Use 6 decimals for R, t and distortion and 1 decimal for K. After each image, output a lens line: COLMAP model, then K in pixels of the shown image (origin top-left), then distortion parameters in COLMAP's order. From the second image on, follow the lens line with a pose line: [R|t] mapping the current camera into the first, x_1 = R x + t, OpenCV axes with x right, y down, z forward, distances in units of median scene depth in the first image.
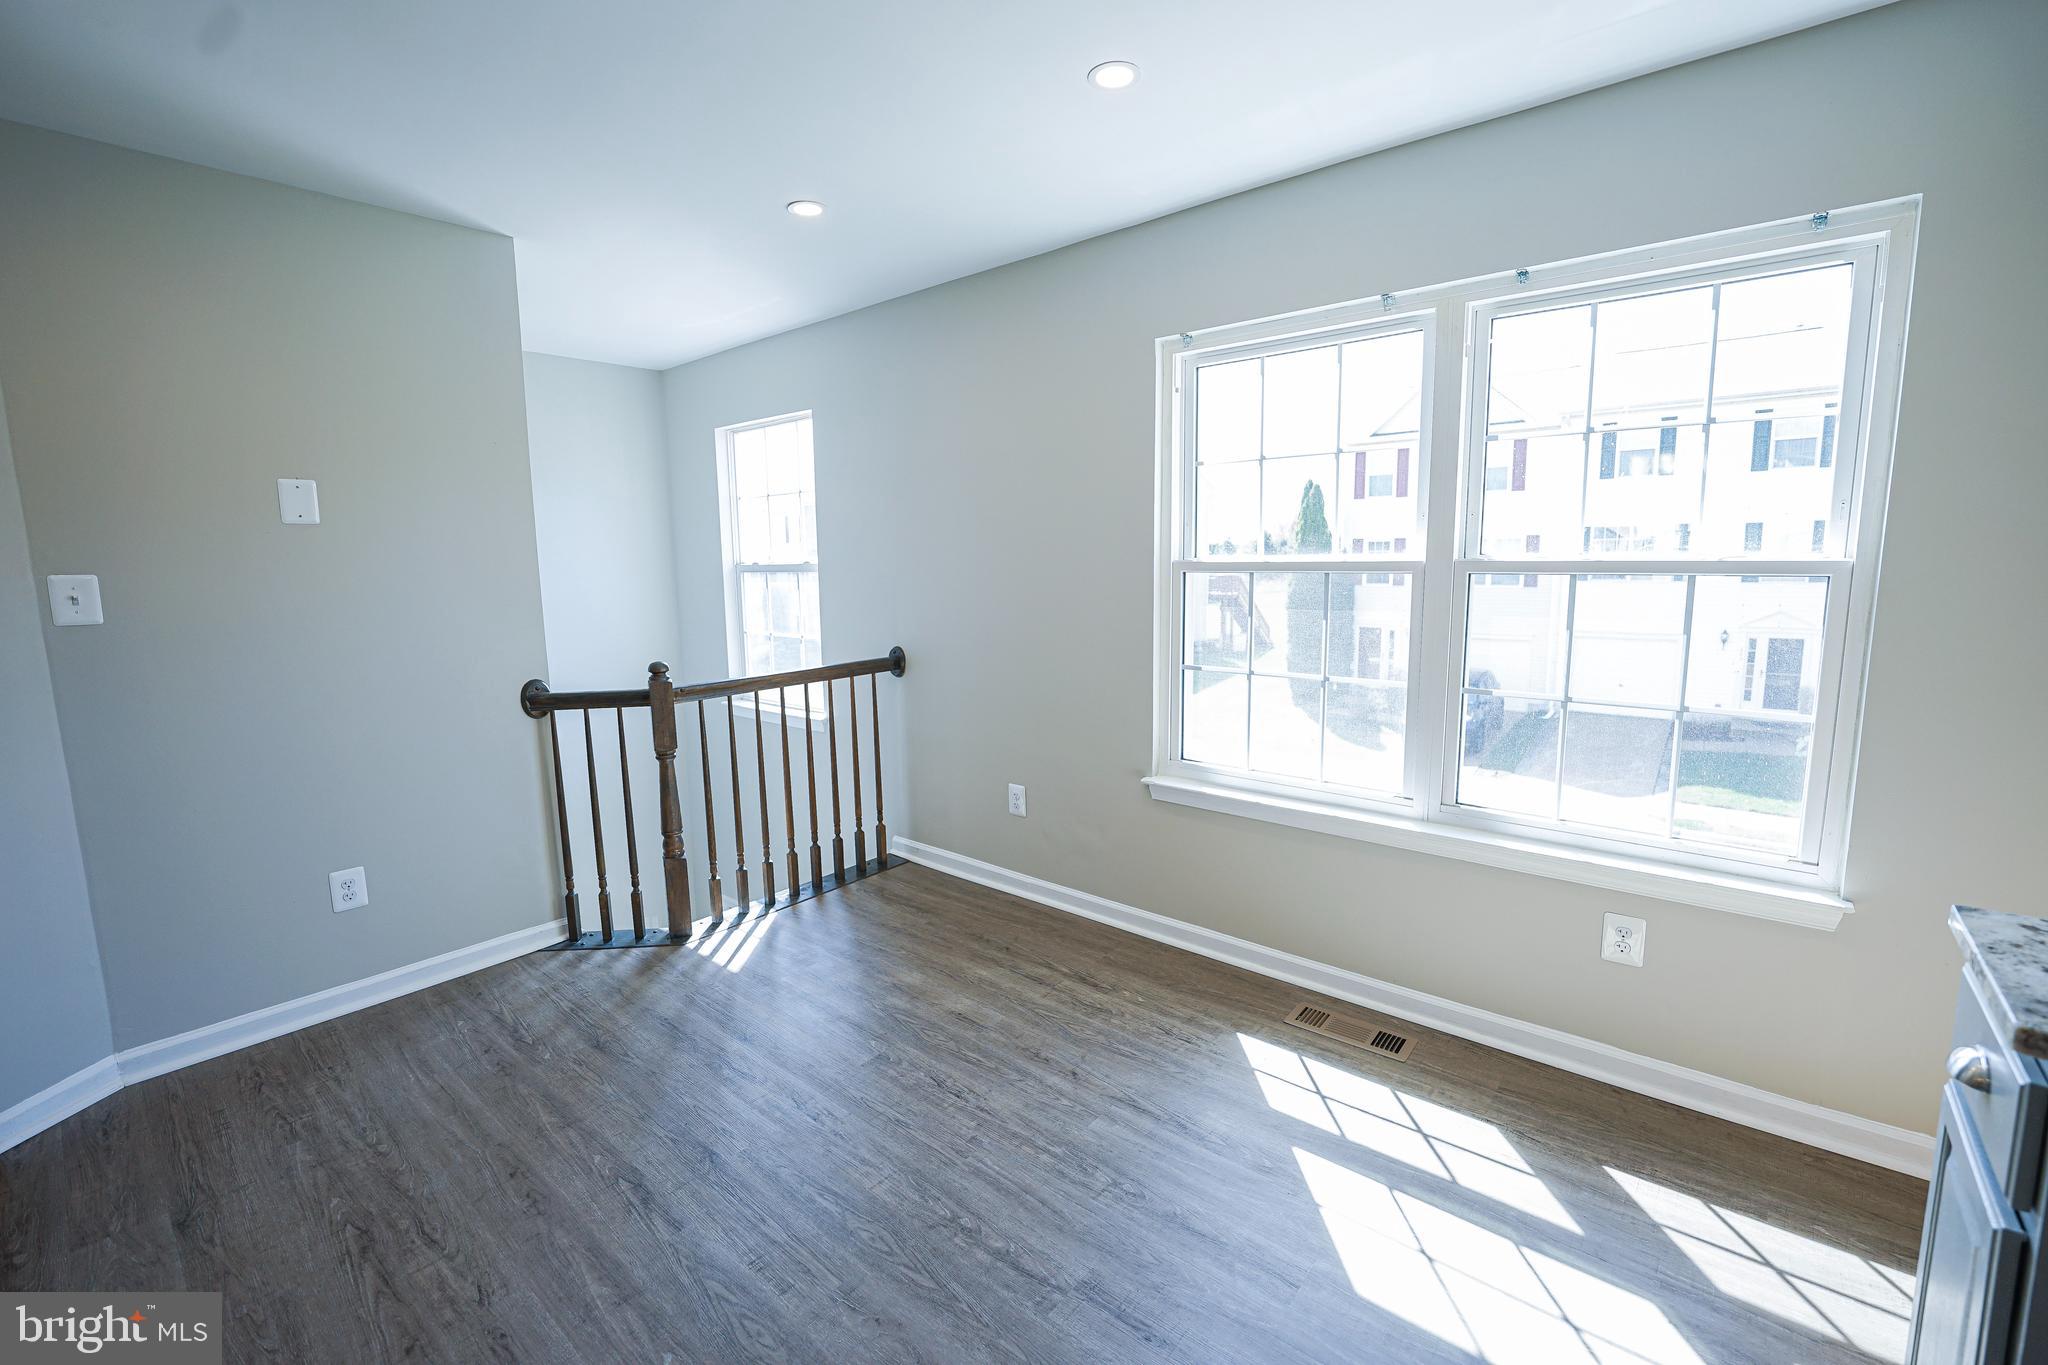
lens RADIAL K [[866.3, 0, 1025.9], [0, 866.3, 678.4], [0, 0, 1]] dist [-0.023007, 0.000174]
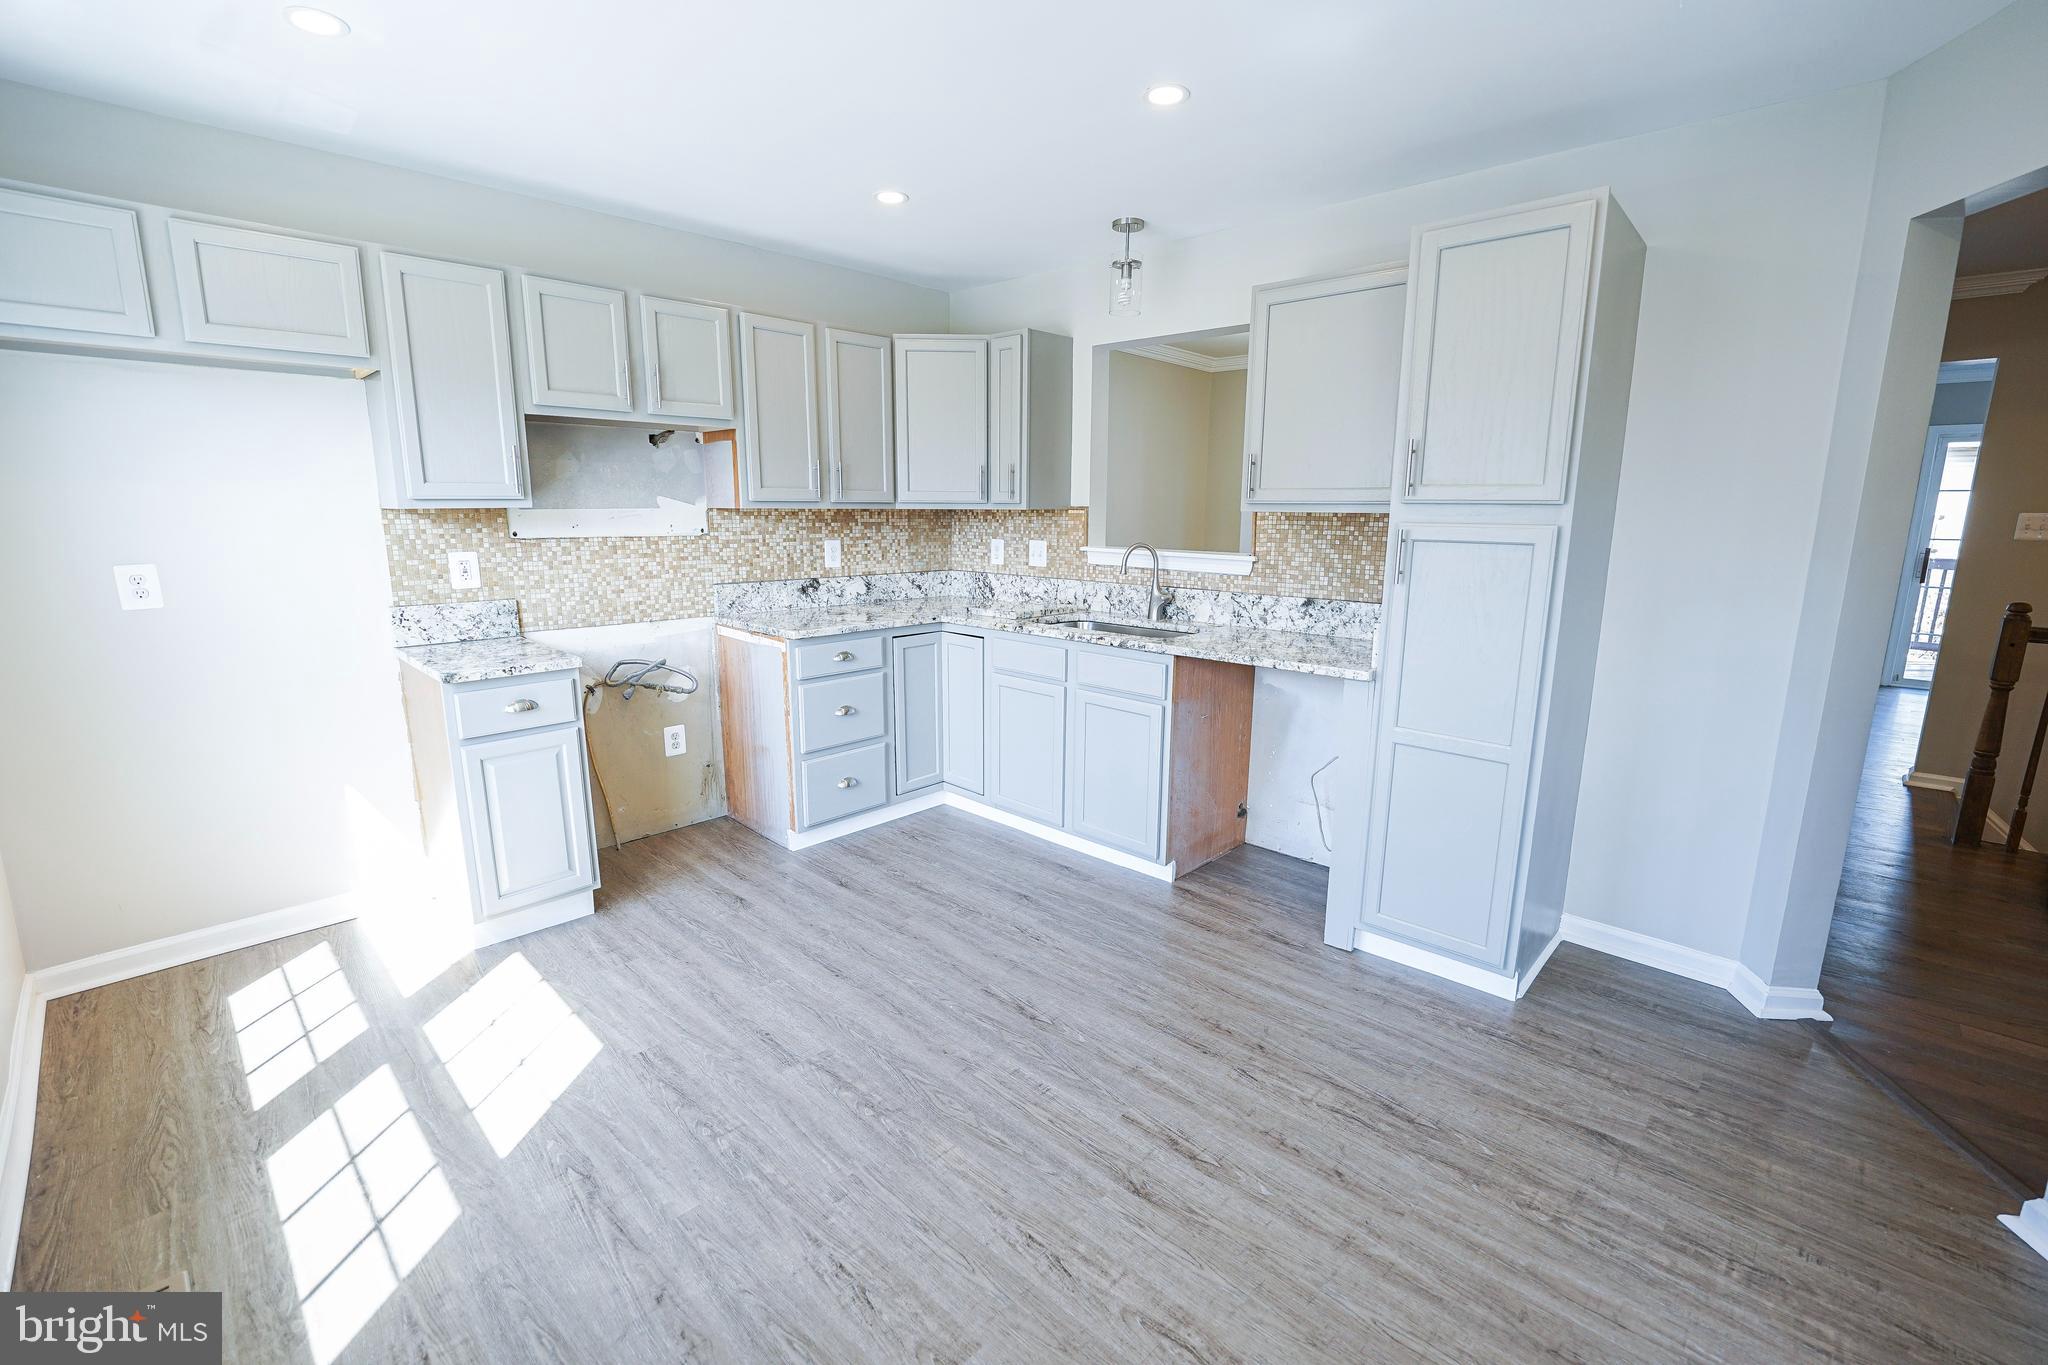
lens RADIAL K [[866.3, 0, 1025.9], [0, 866.3, 678.4], [0, 0, 1]] dist [-0.023007, 0.000174]
pose [[-0.998282, -0.000310, 0.058589, -0.276319], [0.018804, 0.945395, 0.325384, -0.211828], [-0.055491, 0.325927, -0.943765, 1.513055]]
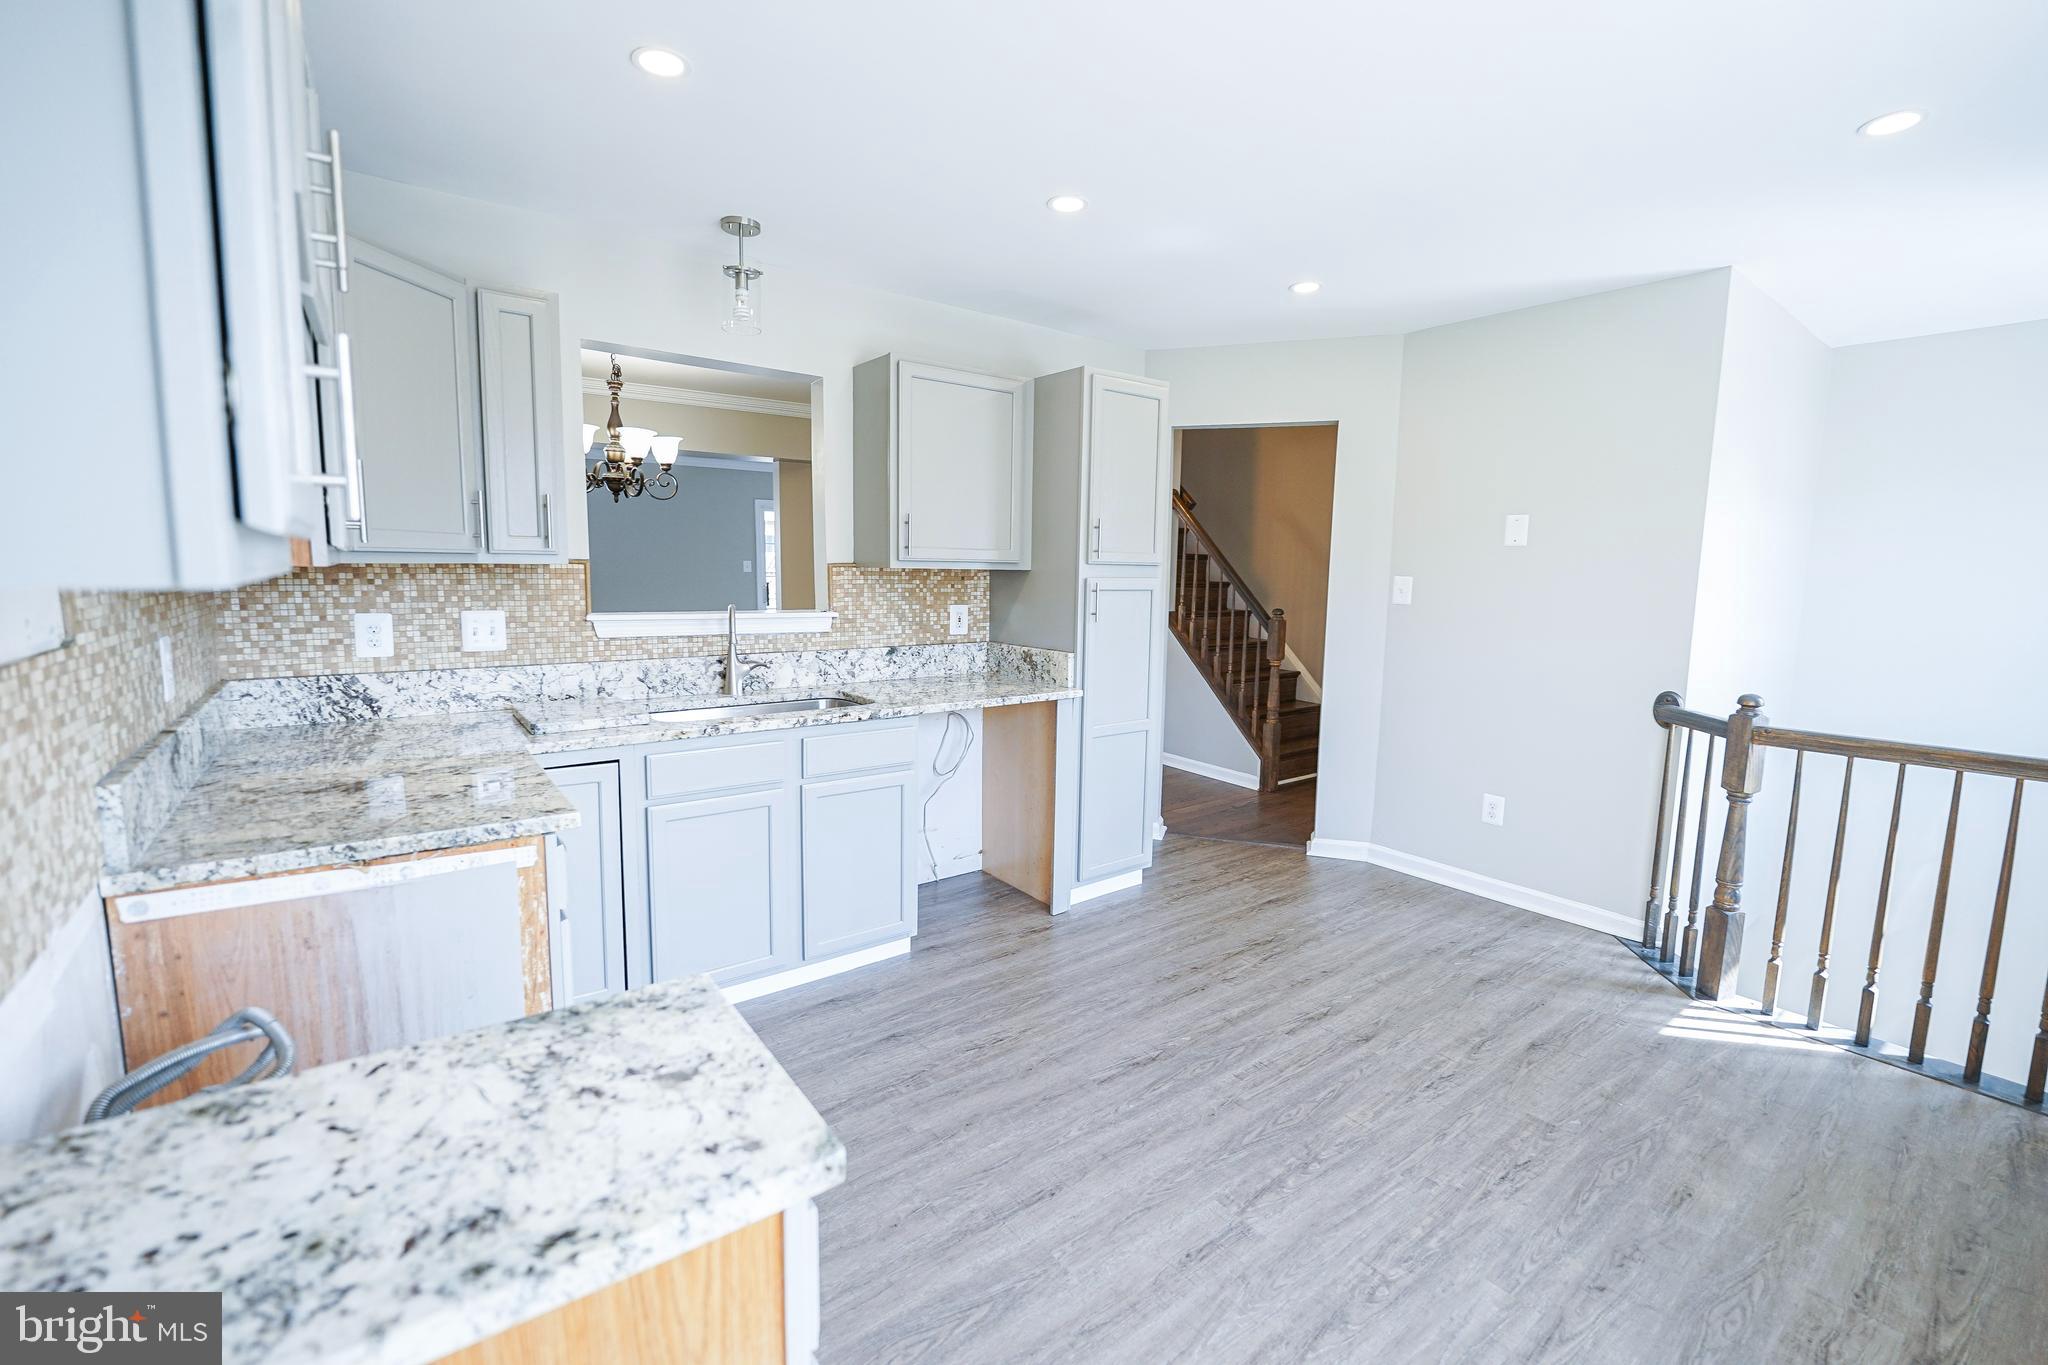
lens RADIAL K [[866.3, 0, 1025.9], [0, 866.3, 678.4], [0, 0, 1]] dist [-0.023007, 0.000174]
pose [[-0.214897, 0.139615, -0.966606, 0.825367], [-0.148357, 0.973577, 0.173605, -0.107958], [0.965303, 0.180710, -0.188506, 0.592593]]
